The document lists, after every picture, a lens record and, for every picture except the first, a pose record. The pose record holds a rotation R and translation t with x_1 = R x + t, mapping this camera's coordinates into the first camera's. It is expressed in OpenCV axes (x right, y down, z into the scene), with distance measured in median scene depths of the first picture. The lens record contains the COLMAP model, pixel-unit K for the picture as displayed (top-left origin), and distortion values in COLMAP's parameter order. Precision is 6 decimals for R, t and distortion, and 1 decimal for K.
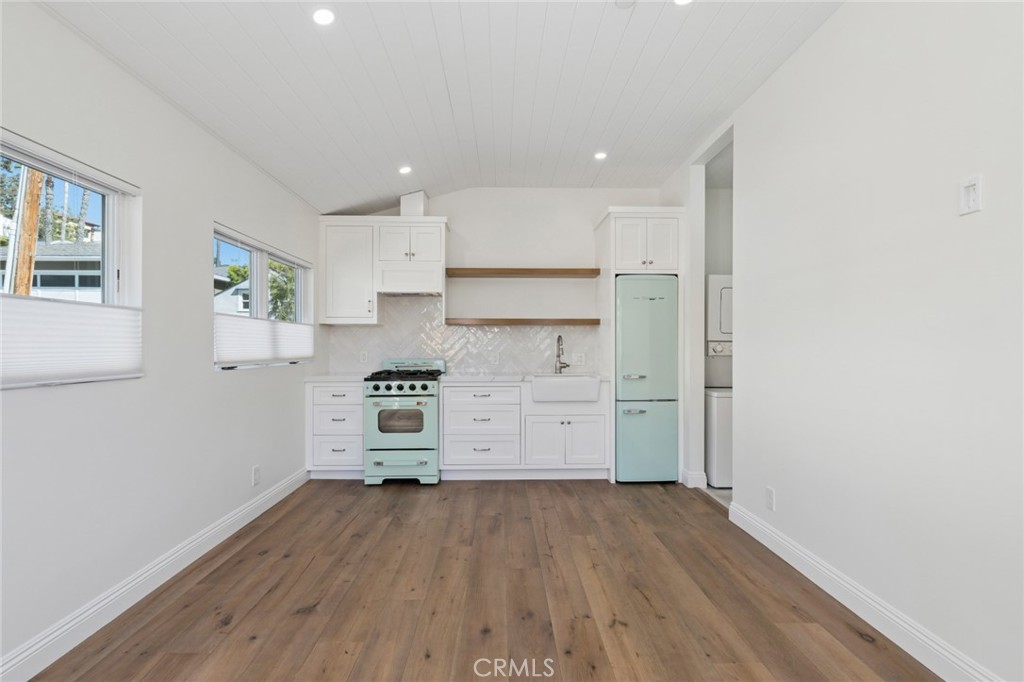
lens RADIAL K [[477.0, 0, 512.1], [0, 477.0, 346.5], [0, 0, 1]] dist [0.009287, -0.001398]
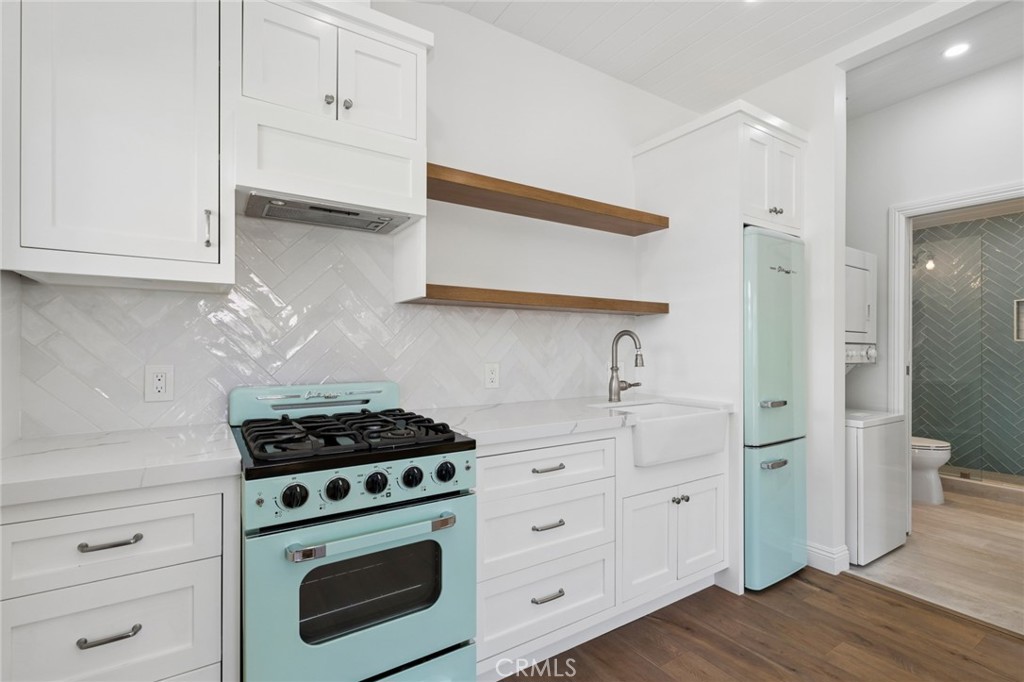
lens RADIAL K [[477.0, 0, 511.2], [0, 477.0, 344.1], [0, 0, 1]] dist [0.009287, -0.001398]
pose [[0.848899, 0.003642, 0.528543, -0.328302], [-0.001215, 0.999987, -0.004938, -0.005326], [-0.528554, 0.003549, 0.848892, 0.686584]]
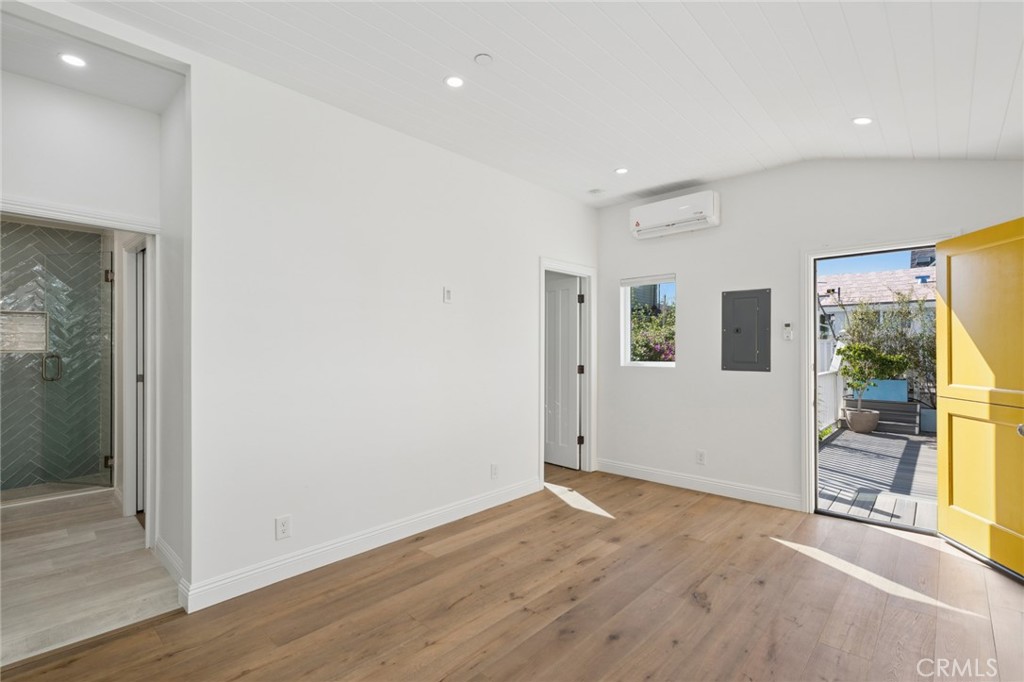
lens RADIAL K [[477.0, 0, 511.6], [0, 477.0, 344.1], [0, 0, 1]] dist [0.009287, -0.001398]
pose [[-0.716820, 0.006364, 0.697229, -0.321375], [-0.000675, 0.999952, -0.009820, -0.027204], [-0.697258, -0.007510, -0.716781, 0.964554]]
